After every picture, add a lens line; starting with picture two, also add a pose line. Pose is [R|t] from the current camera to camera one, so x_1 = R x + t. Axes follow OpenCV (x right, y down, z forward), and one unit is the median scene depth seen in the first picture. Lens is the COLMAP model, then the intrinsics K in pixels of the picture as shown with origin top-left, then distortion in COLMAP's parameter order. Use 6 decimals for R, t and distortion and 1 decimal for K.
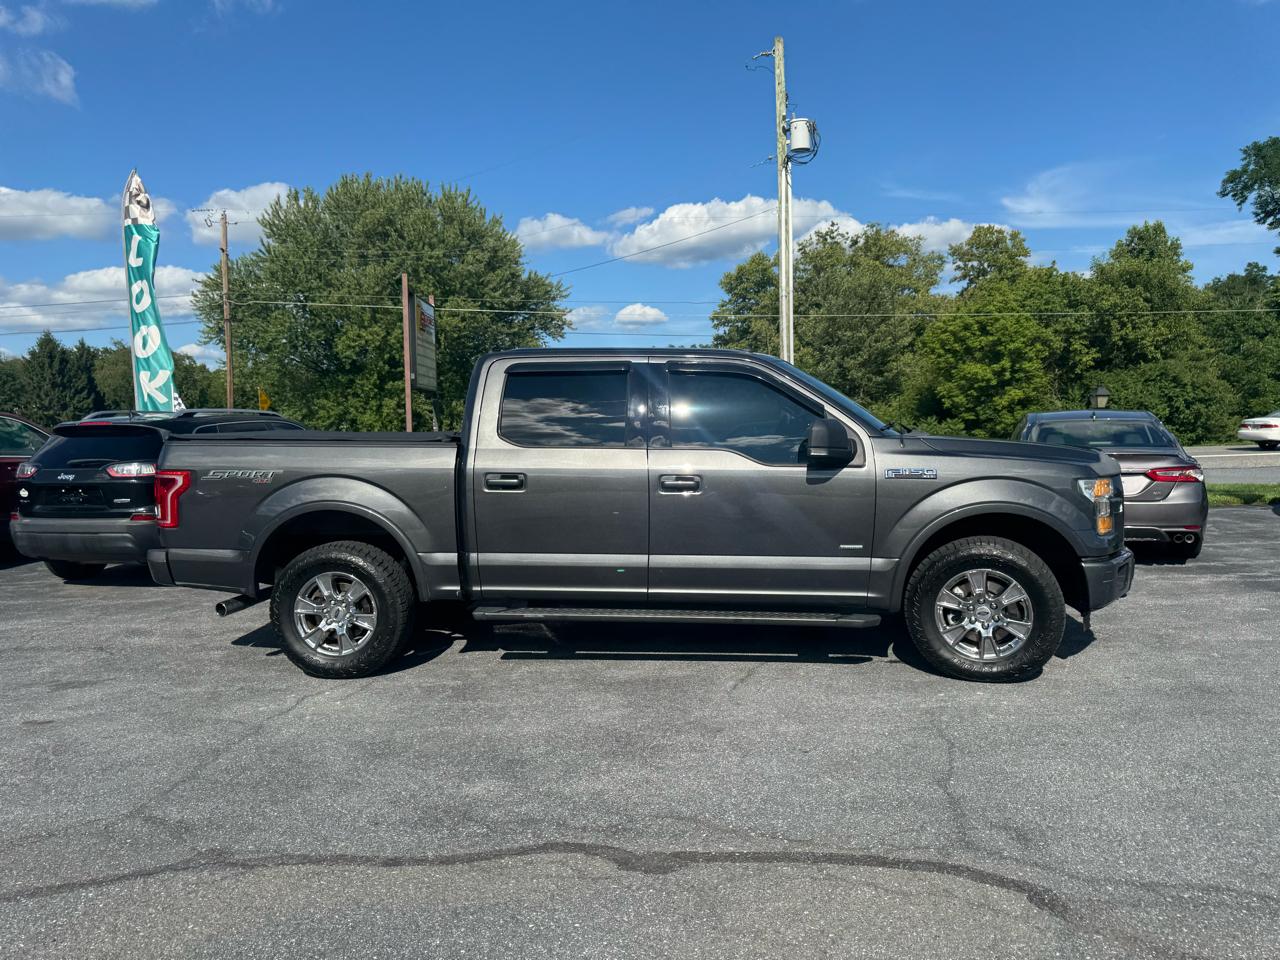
lens RADIAL K [[905.2, 0, 637.0], [0, 905.2, 484.7], [0, 0, 1]] dist [0.113474, -0.218531]
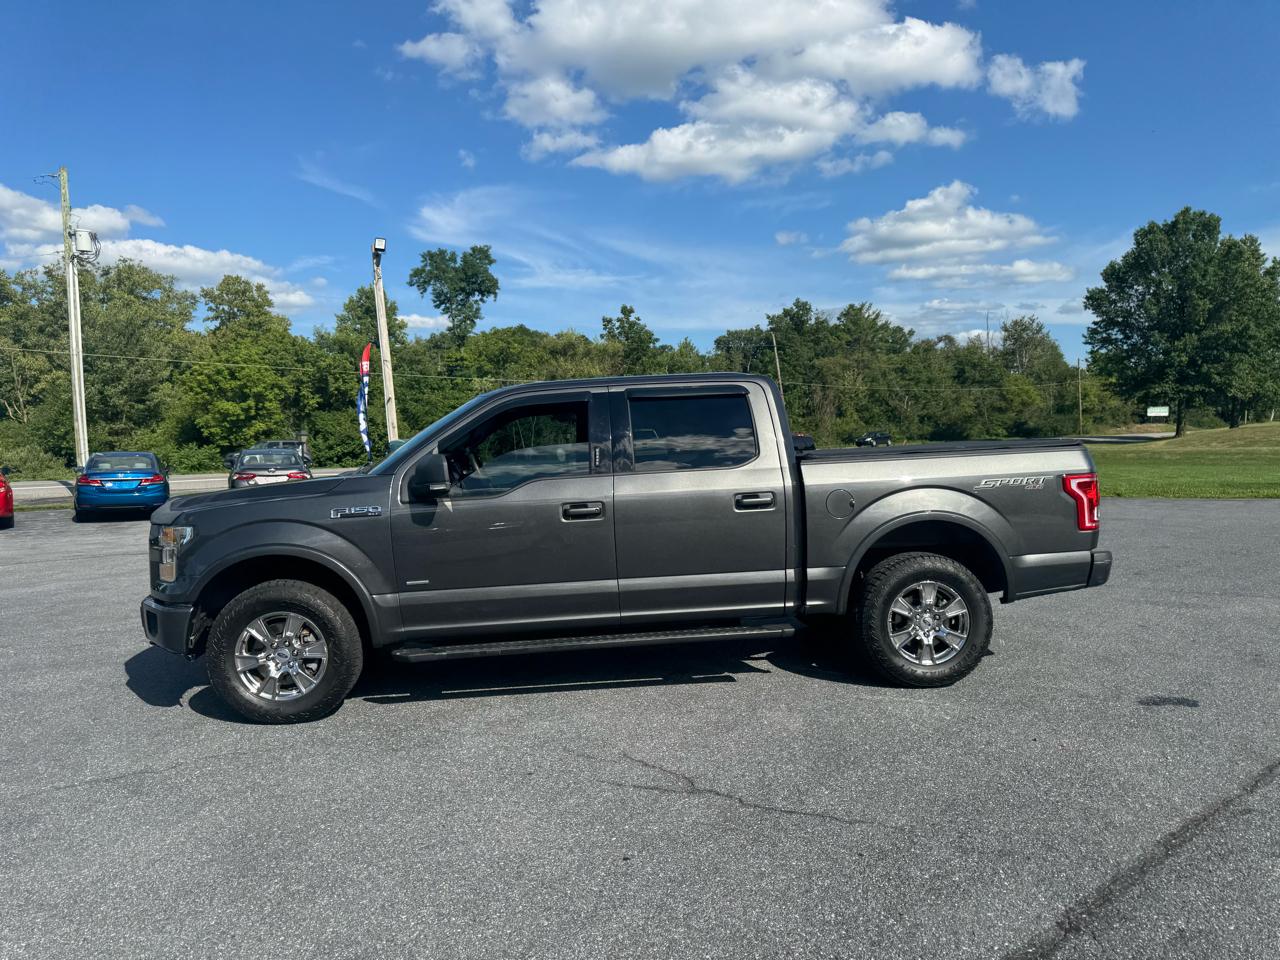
lens RADIAL K [[894.9, 0, 633.2], [0, 894.9, 488.1], [0, 0, 1]] dist [0.073884, -0.109503]
pose [[0.719647, -0.021437, 0.694009, -0.100418], [0.035014, 0.999372, -0.005438, 0.014167], [-0.693457, 0.028213, 0.719946, -0.296363]]
